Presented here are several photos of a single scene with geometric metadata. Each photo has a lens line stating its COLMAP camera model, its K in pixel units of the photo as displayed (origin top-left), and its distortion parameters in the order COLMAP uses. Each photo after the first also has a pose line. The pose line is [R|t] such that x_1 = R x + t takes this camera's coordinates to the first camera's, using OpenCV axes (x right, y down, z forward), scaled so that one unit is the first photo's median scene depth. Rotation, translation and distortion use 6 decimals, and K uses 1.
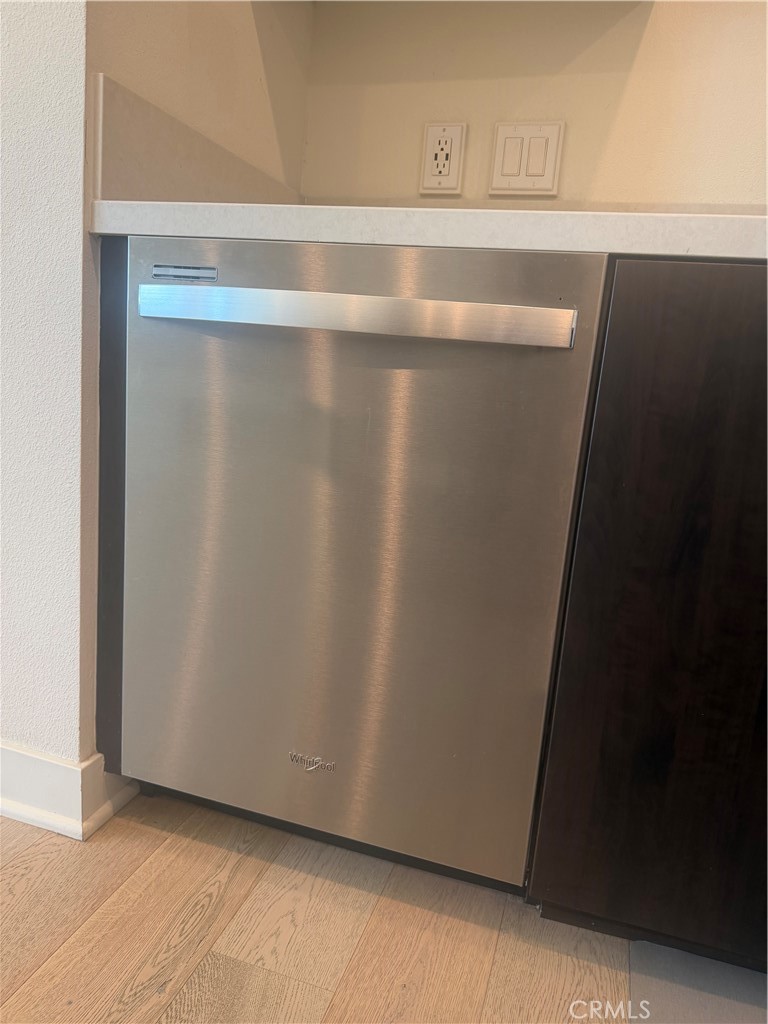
lens RADIAL K [[724.8, 0, 378.3], [0, 724.8, 509.6], [0, 0, 1]] dist [0.032739, -0.033876]
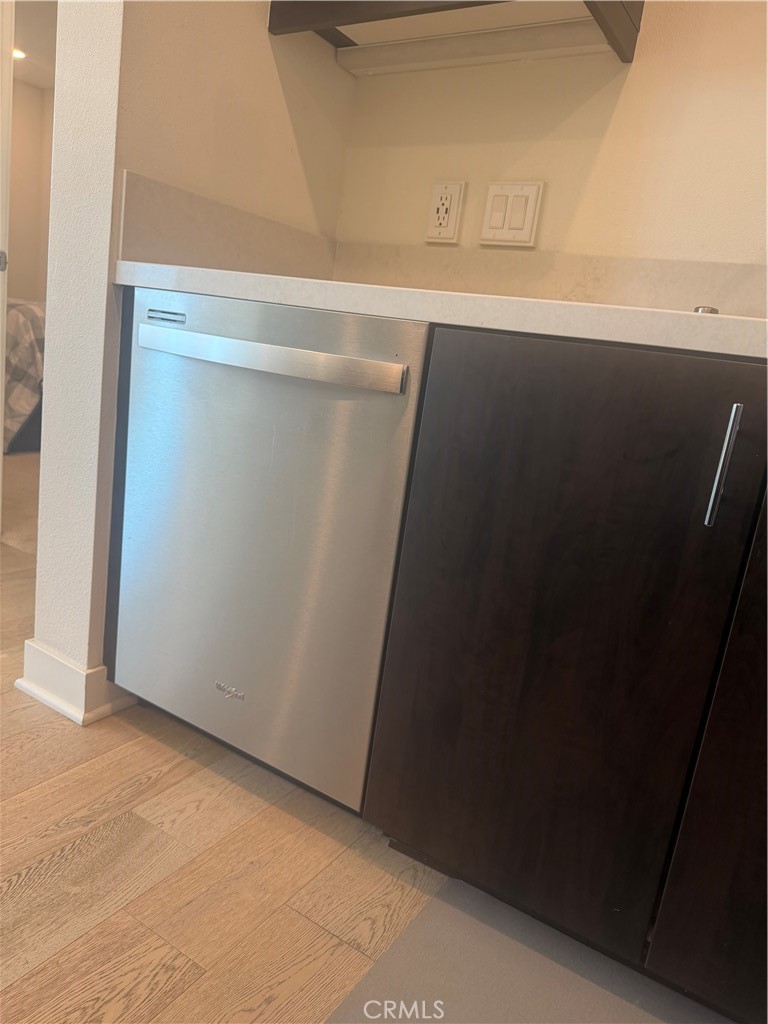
lens RADIAL K [[724.8, 0, 377.5], [0, 724.8, 513.7], [0, 0, 1]] dist [0.032739, -0.033876]
pose [[0.965489, 0.101765, -0.239741, 0.427684], [-0.100690, 0.994777, 0.016759, -0.019034], [0.240194, 0.007959, 0.970692, -0.197151]]
